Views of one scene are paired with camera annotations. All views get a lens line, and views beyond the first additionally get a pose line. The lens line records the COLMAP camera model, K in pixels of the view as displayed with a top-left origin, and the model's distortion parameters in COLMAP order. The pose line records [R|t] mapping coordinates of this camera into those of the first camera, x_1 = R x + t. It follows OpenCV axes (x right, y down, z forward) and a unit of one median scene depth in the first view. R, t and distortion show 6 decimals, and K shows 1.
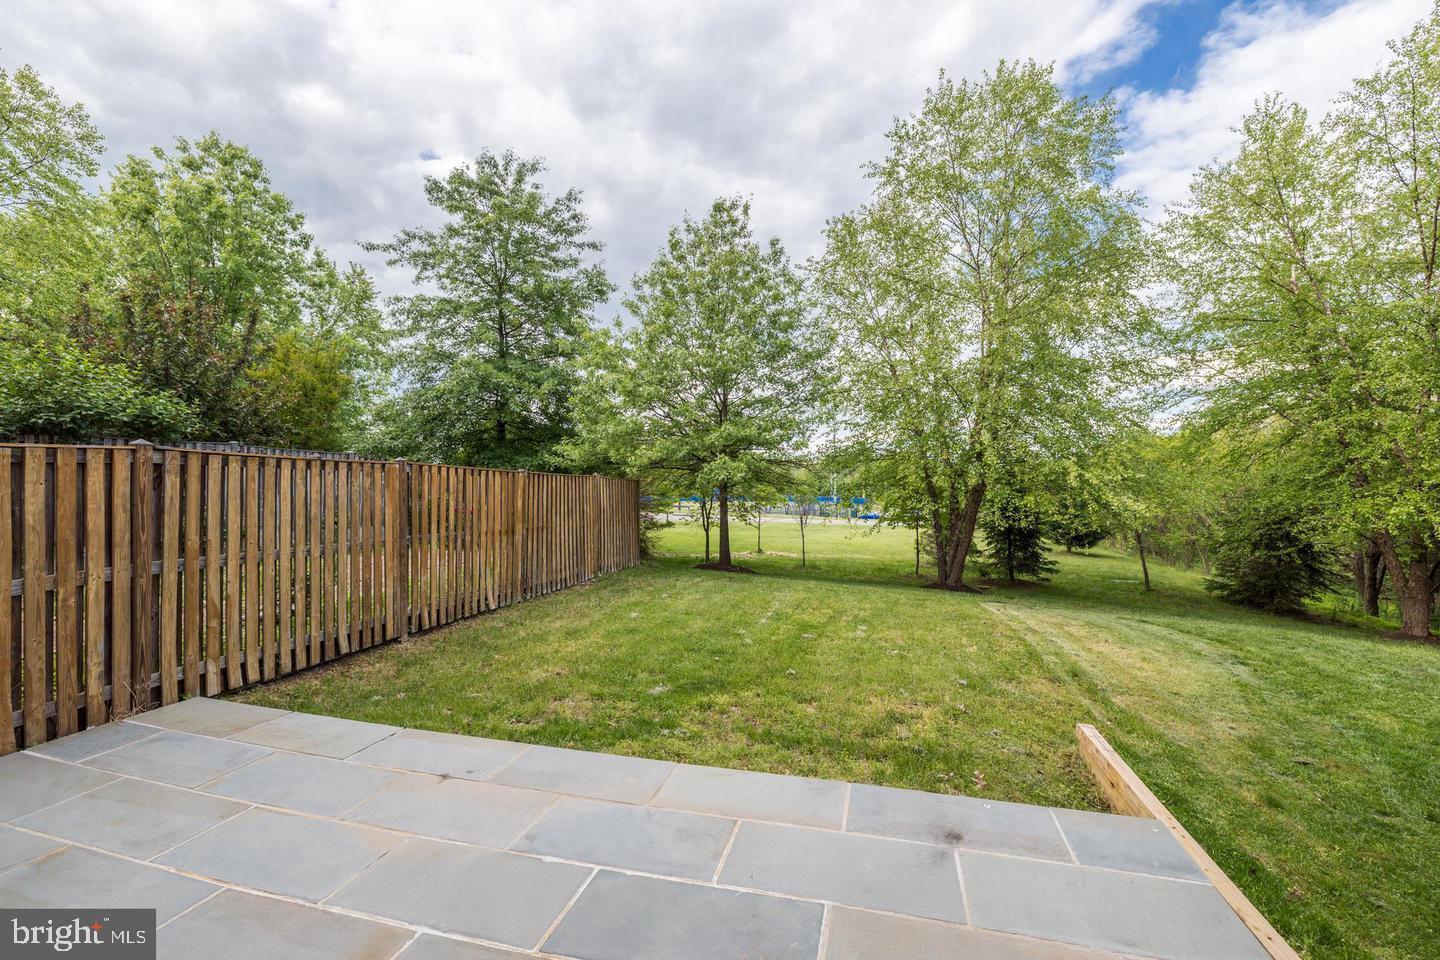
lens RADIAL K [[613.0, 0, 723.6], [0, 613.0, 477.3], [0, 0, 1]] dist [-0.007542, 0.003373]
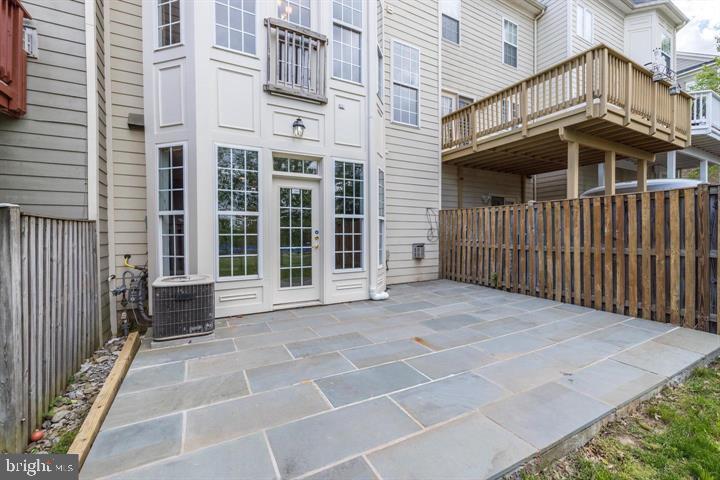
lens RADIAL K [[306.5, 0, 362.4], [0, 306.5, 235.7], [0, 0, 1]] dist [-0.007542, 0.003373]
pose [[-0.738476, 0.017182, -0.674061, 0.346498], [0.012383, 0.999852, 0.011920, 0.063124], [0.674167, 0.000456, -0.738579, 0.827047]]
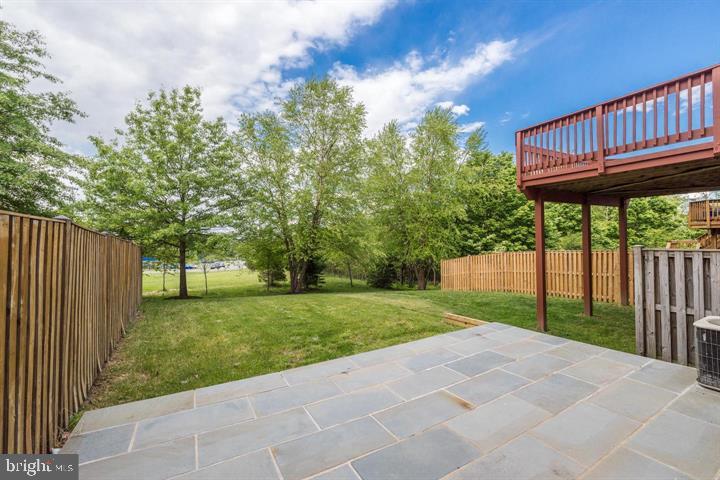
lens RADIAL K [[306.5, 0, 373.2], [0, 306.5, 238.3], [0, 0, 1]] dist [-0.007542, 0.003373]
pose [[0.690067, 0.001931, 0.723743, -0.816801], [0.013138, 0.999798, -0.015194, 0.000704], [-0.723626, 0.019993, 0.689902, 0.076074]]
